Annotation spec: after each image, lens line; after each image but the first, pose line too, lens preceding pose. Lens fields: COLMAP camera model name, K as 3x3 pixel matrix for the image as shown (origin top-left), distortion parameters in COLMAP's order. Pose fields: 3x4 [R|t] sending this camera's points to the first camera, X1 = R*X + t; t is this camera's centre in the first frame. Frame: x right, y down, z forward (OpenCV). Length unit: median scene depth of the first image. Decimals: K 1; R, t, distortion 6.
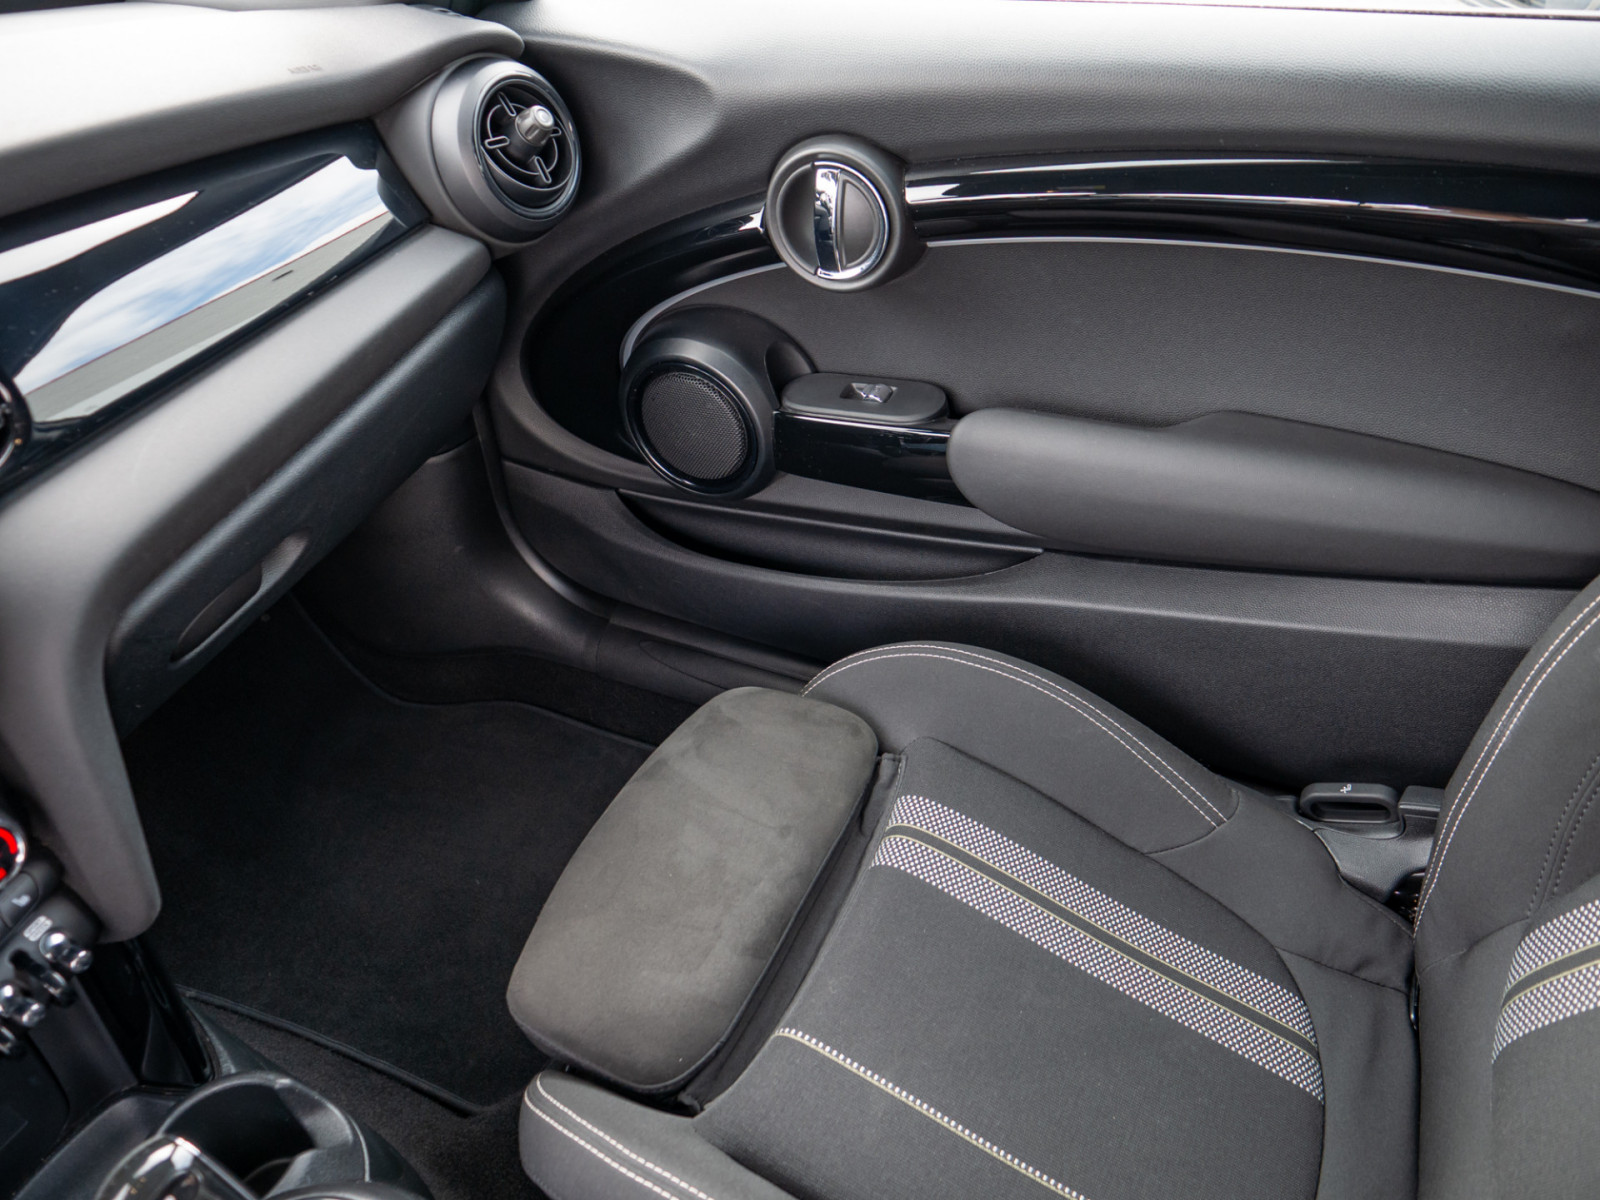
lens RADIAL K [[1113.3, 0, 805.8], [0, 1113.3, 585.1], [0, 0, 1]] dist [-0.045403, -0.000246]
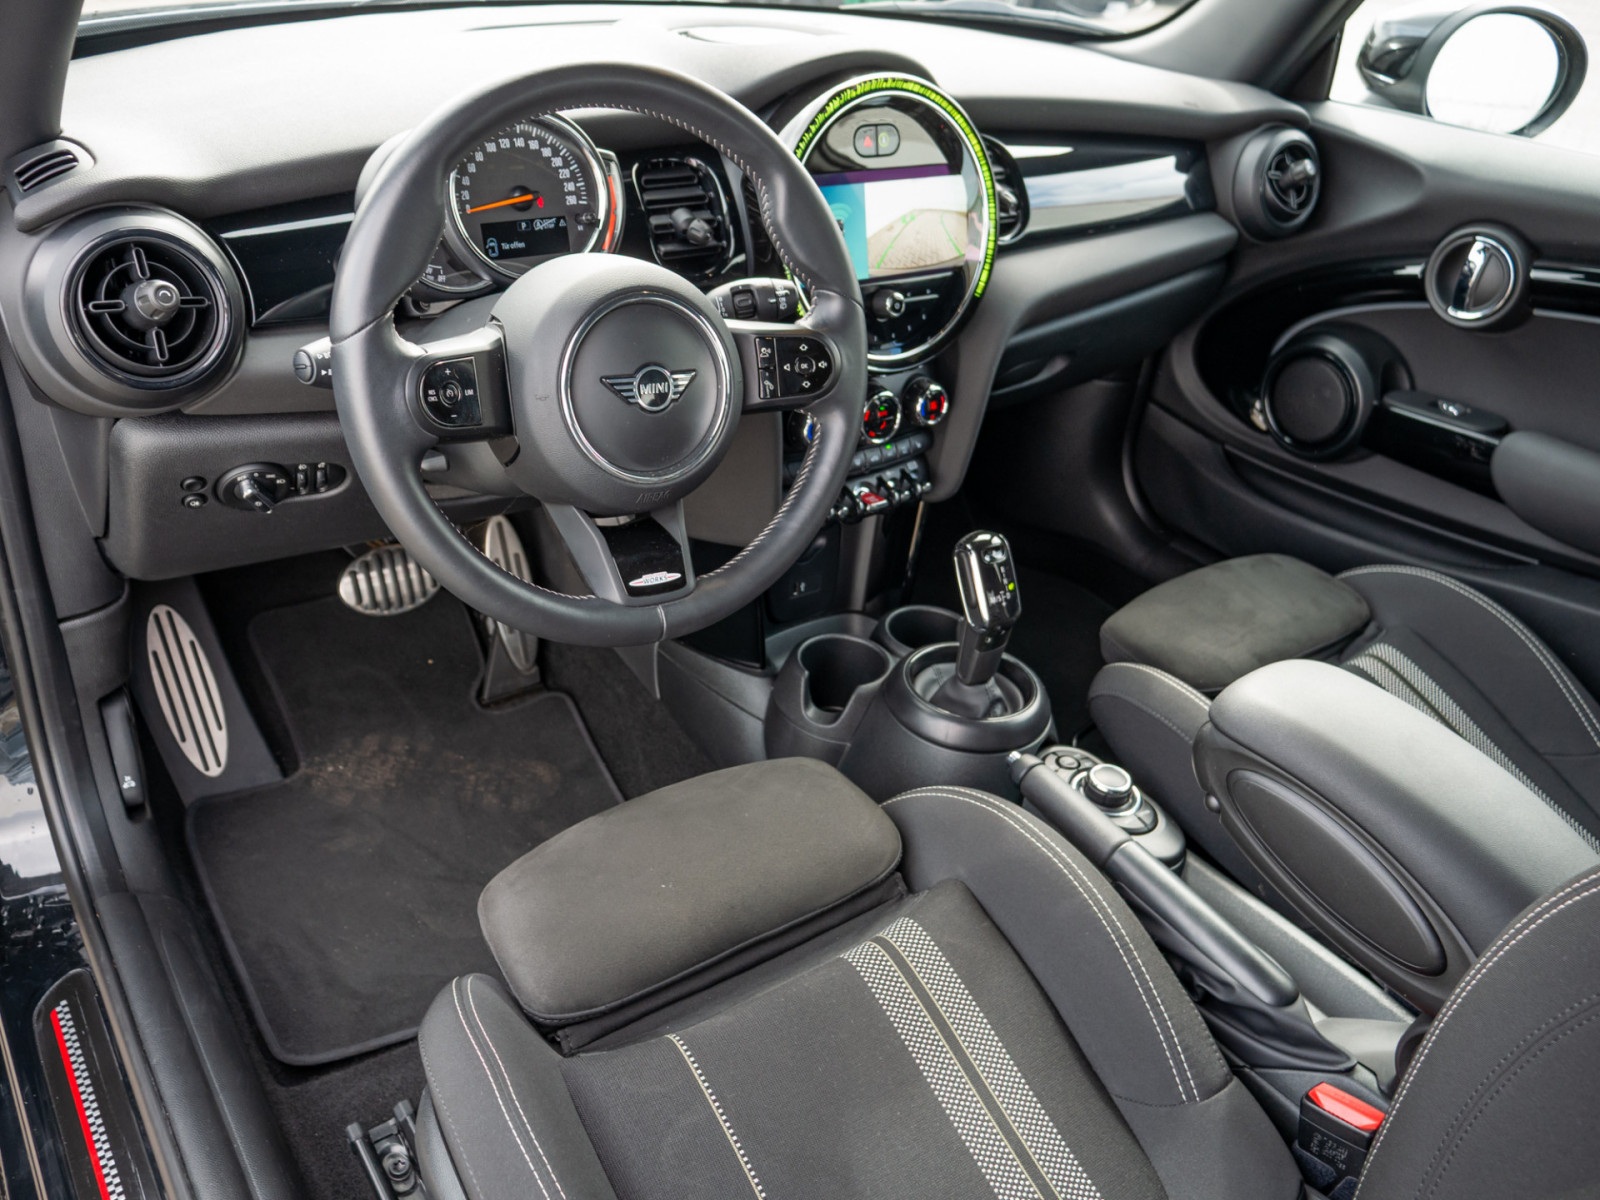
lens RADIAL K [[1294.0, 0, 798.7], [0, 1294.0, 604.8], [0, 0, 1]] dist [-0.020542, 0.017778]
pose [[0.868931, 0.358466, -0.341264, -0.015066], [-0.401734, 0.913567, -0.063282, 0.539358], [0.289083, 0.192085, 0.937835, -0.802106]]
